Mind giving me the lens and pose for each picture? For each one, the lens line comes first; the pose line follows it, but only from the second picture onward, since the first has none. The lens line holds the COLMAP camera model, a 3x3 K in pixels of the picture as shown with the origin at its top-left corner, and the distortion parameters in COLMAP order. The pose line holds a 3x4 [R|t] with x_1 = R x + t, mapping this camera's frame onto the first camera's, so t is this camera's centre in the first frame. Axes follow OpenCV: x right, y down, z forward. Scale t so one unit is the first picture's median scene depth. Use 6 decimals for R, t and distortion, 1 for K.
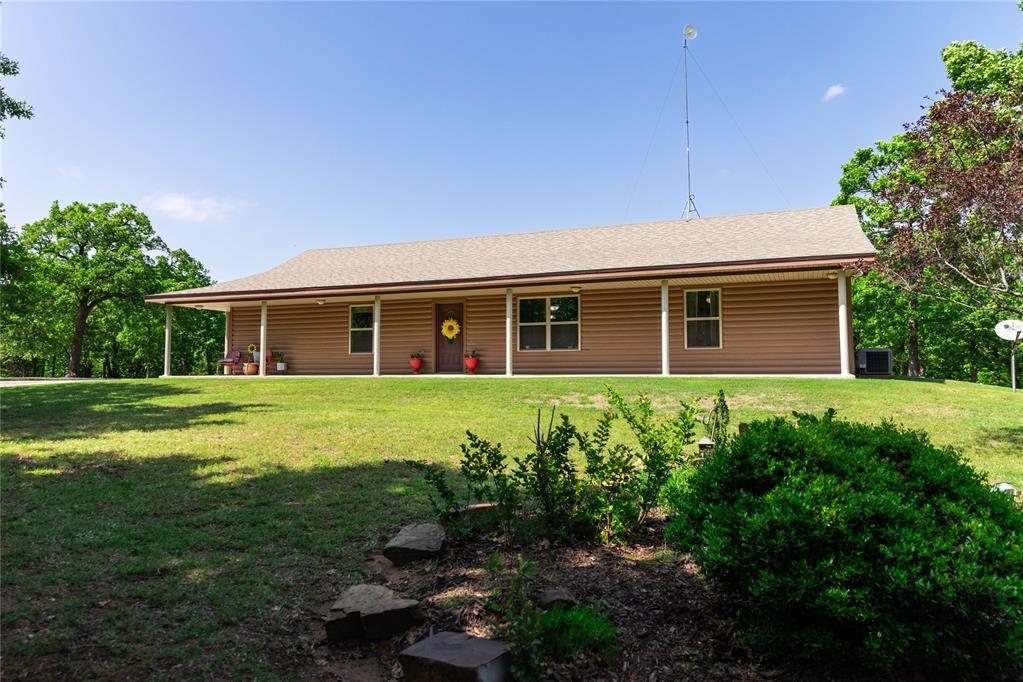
lens RADIAL K [[700.6, 0, 512.0], [0, 700.6, 341.9], [0, 0, 1]] dist [0.011494, -0.001060]
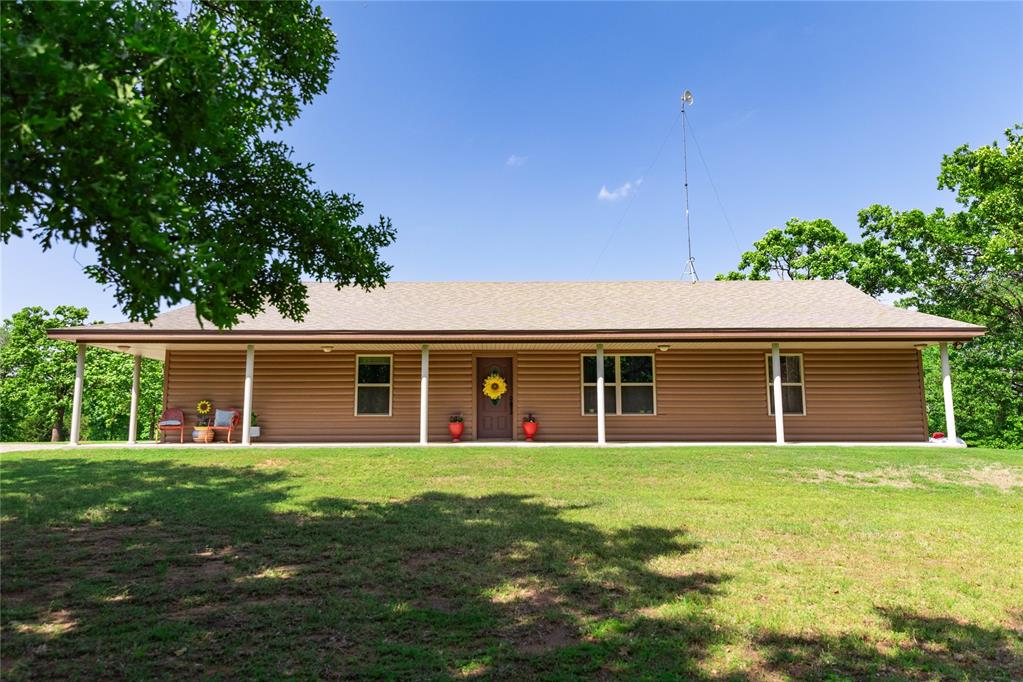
lens RADIAL K [[737.5, 0, 511.3], [0, 737.5, 337.5], [0, 0, 1]] dist [0.037076, -0.002225]
pose [[0.930692, 0.051880, 0.362107, -0.393935], [-0.017320, 0.995031, -0.098046, 0.008409], [-0.365395, 0.084979, 0.926966, 0.159507]]
